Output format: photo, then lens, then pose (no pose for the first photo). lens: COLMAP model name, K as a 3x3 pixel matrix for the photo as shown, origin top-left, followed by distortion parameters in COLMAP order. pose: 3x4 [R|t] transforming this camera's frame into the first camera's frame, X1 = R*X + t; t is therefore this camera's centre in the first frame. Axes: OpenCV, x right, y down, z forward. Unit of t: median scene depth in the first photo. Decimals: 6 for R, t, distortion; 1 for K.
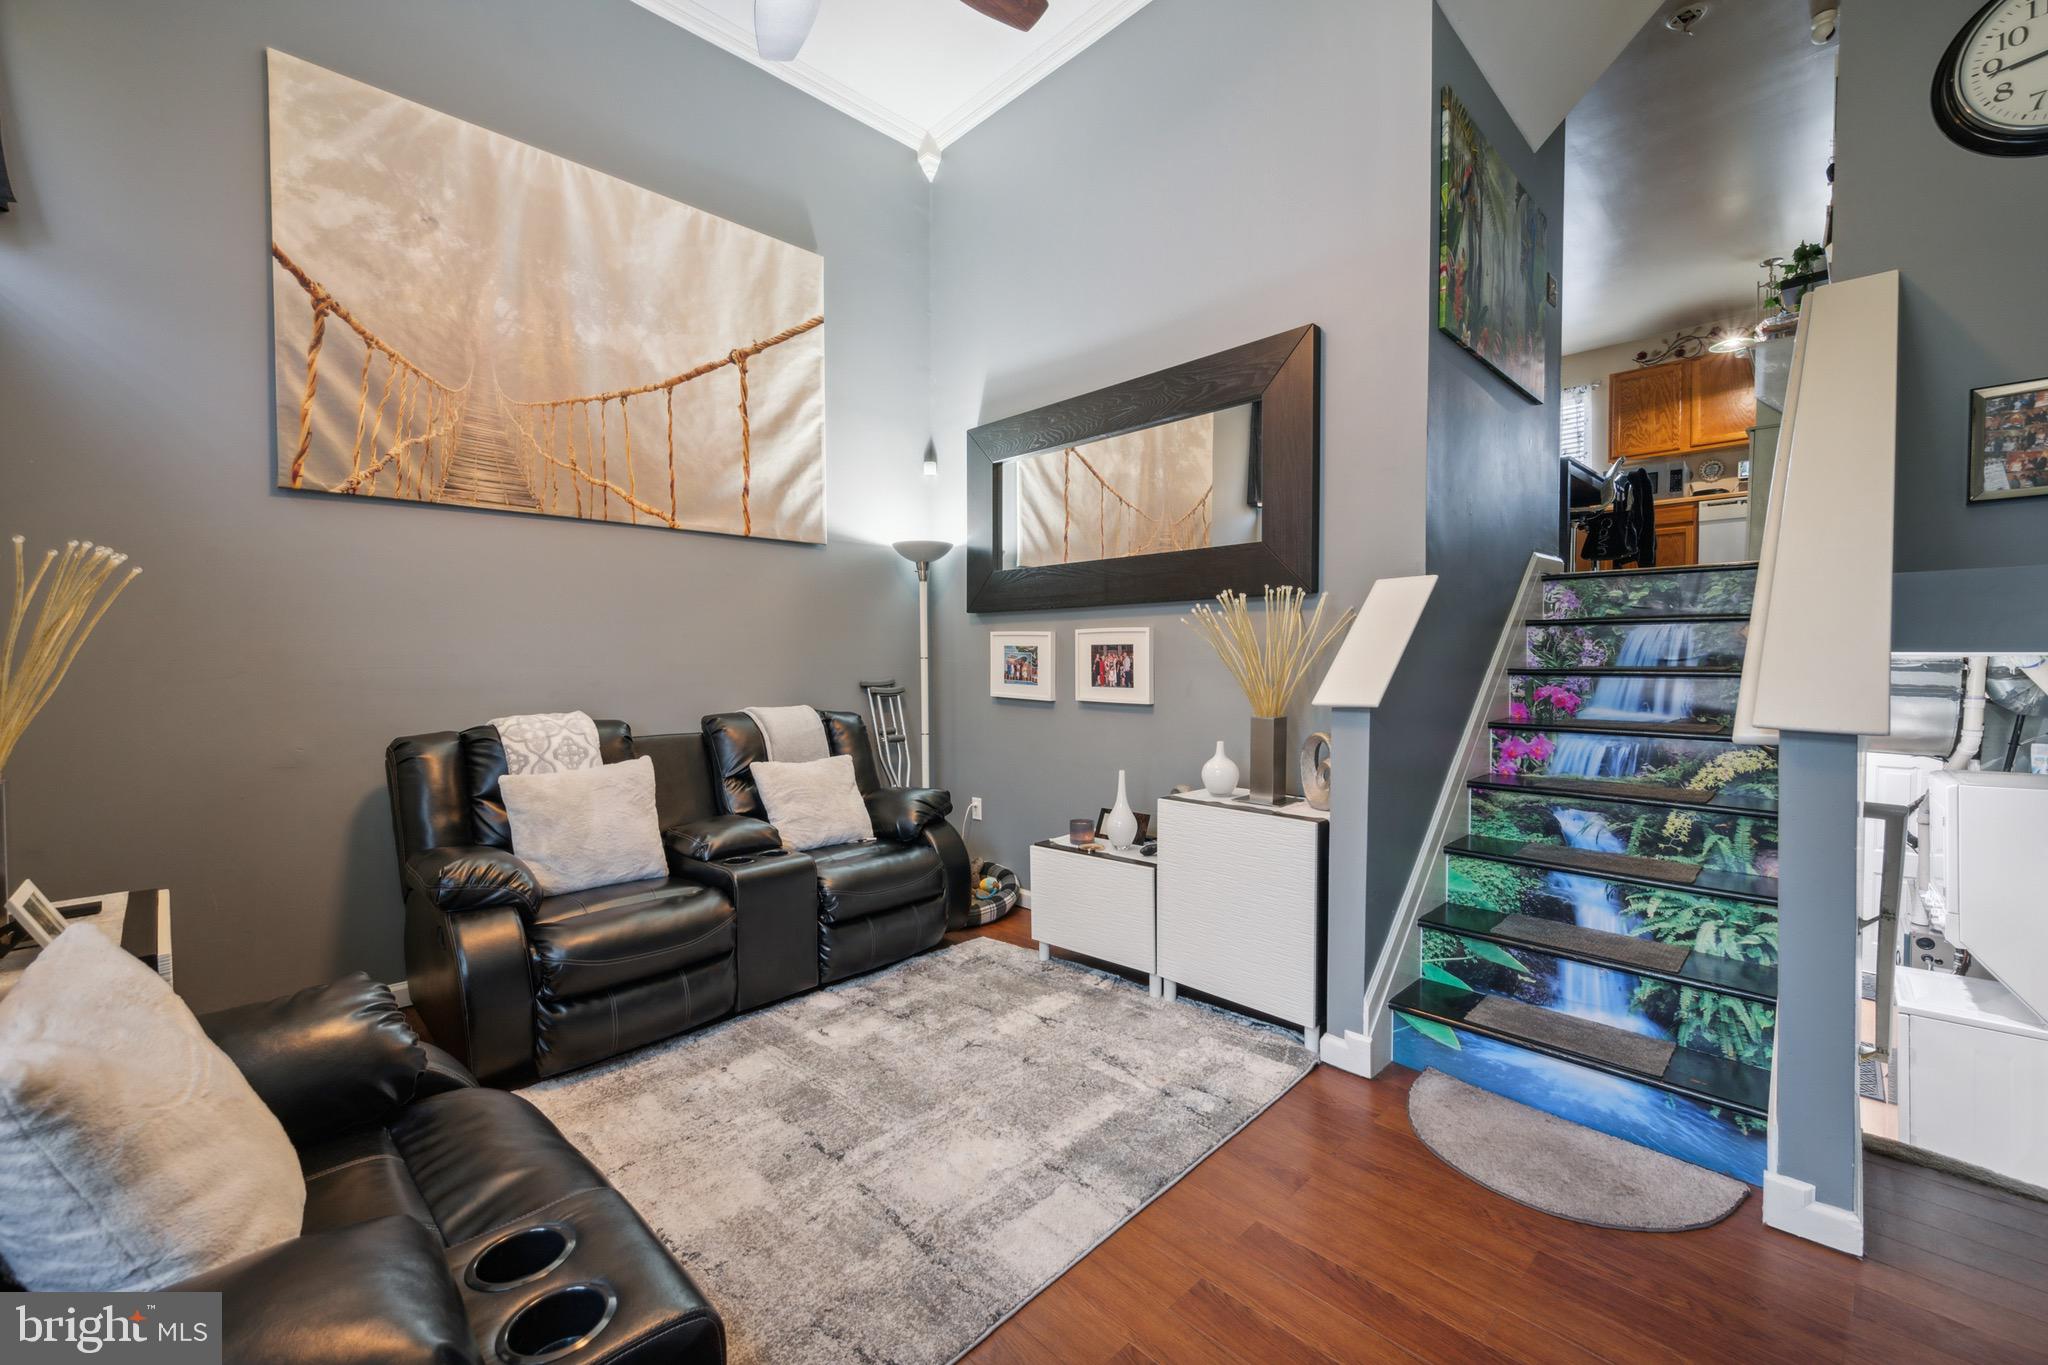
lens RADIAL K [[815.6, 0, 1034.4], [0, 815.6, 663.7], [0, 0, 1]] dist [-0.000730, -0.000100]
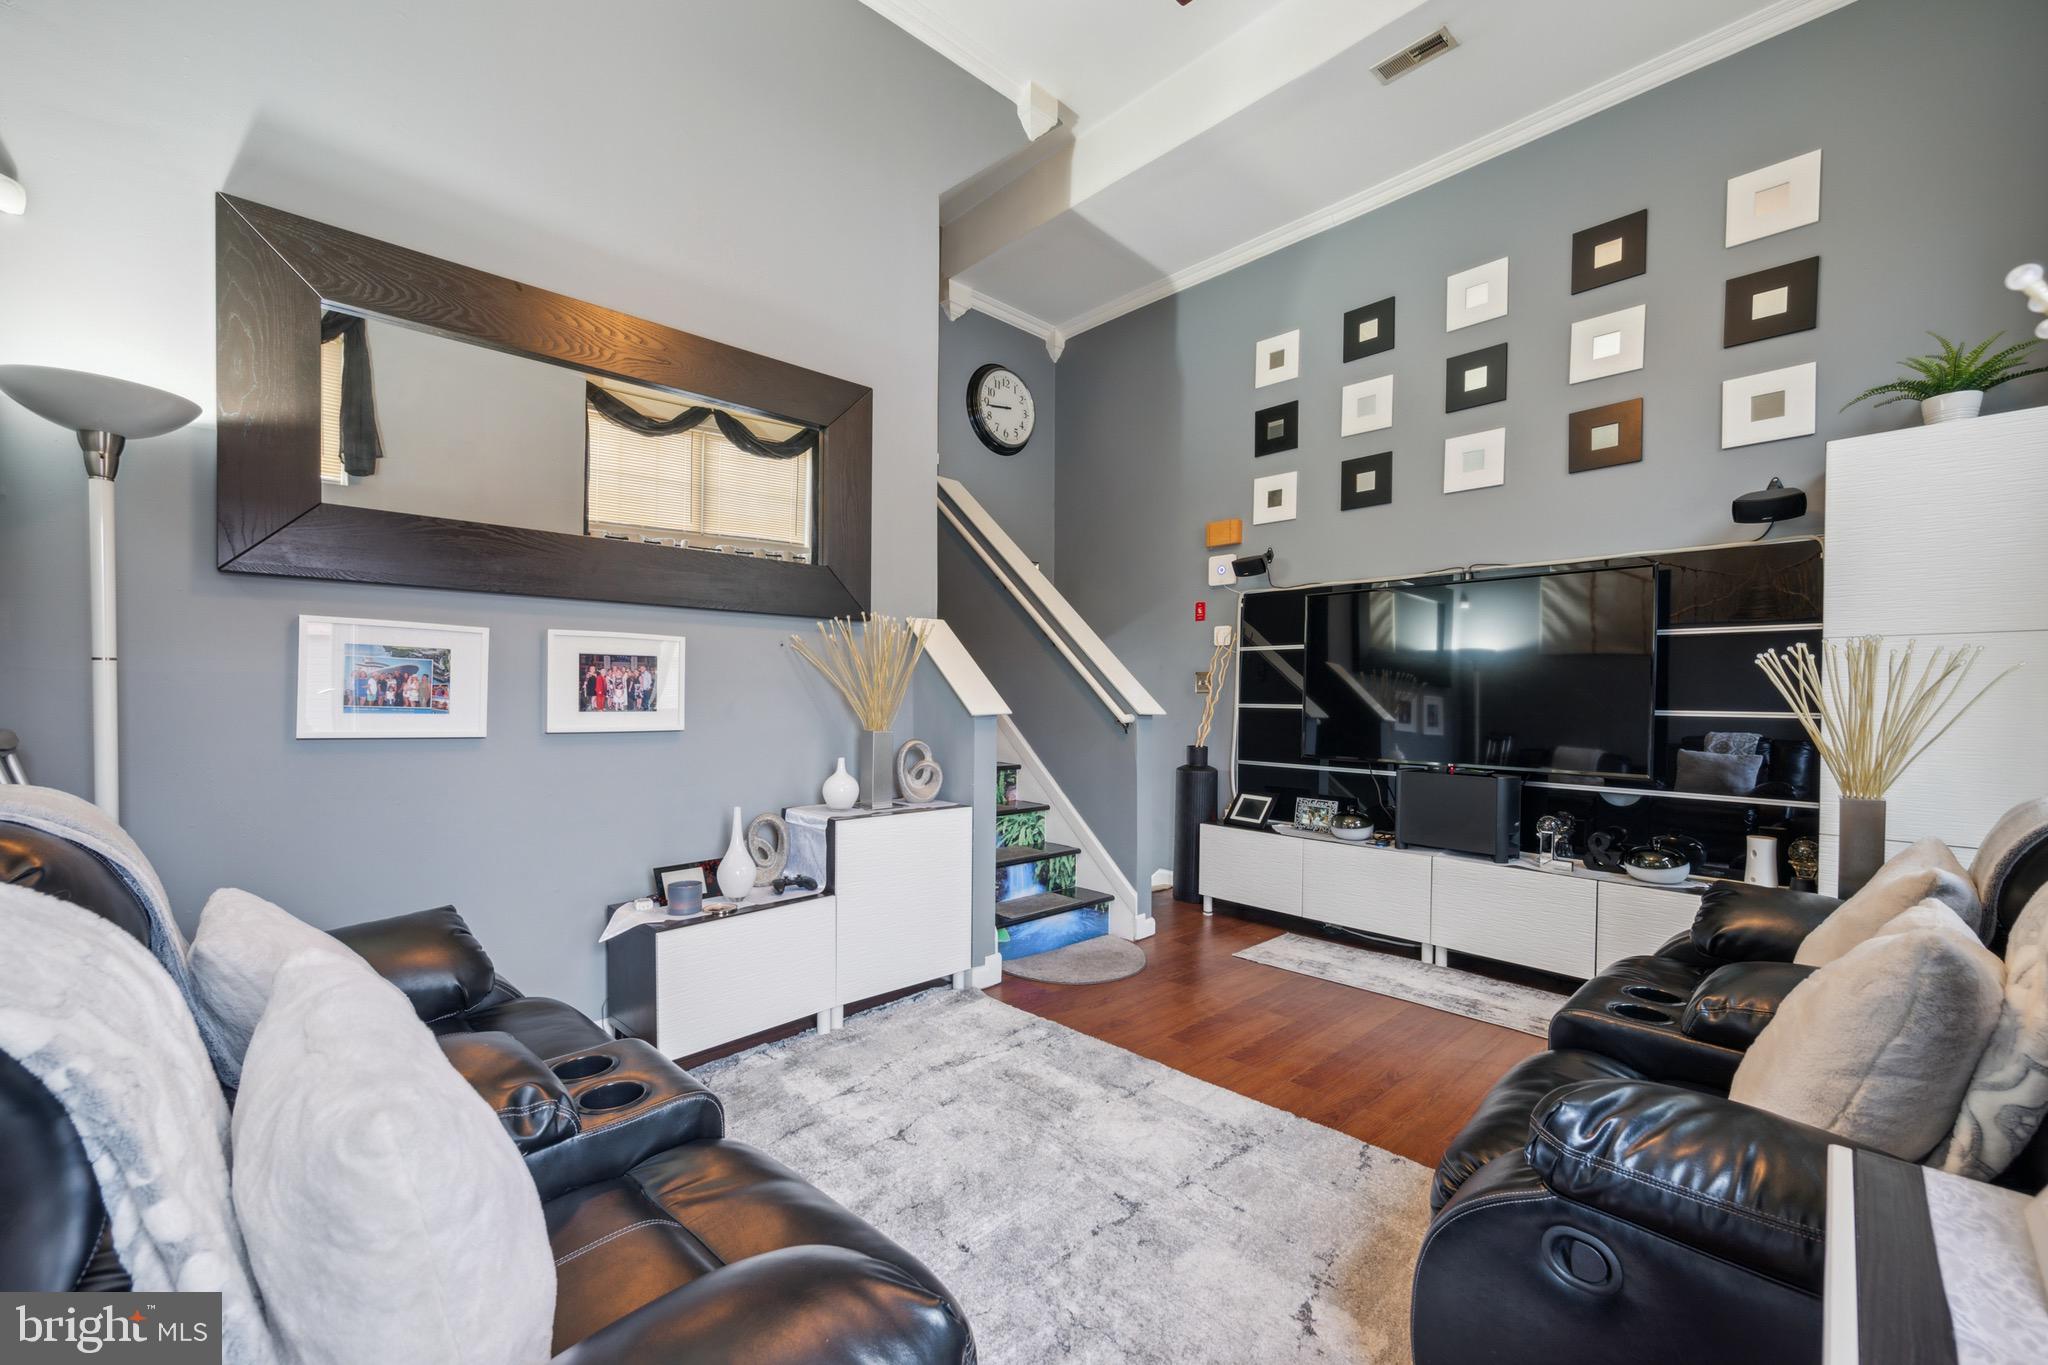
lens RADIAL K [[822.4, 0, 1024.0], [0, 822.4, 682.5], [0, 0, 1]] dist [-0.000228, -0.000004]
pose [[0.031352, 0.015050, 0.999395, -0.786279], [-0.002745, 0.999884, -0.014972, 0.015002], [-0.999505, -0.002273, 0.031390, 0.724304]]
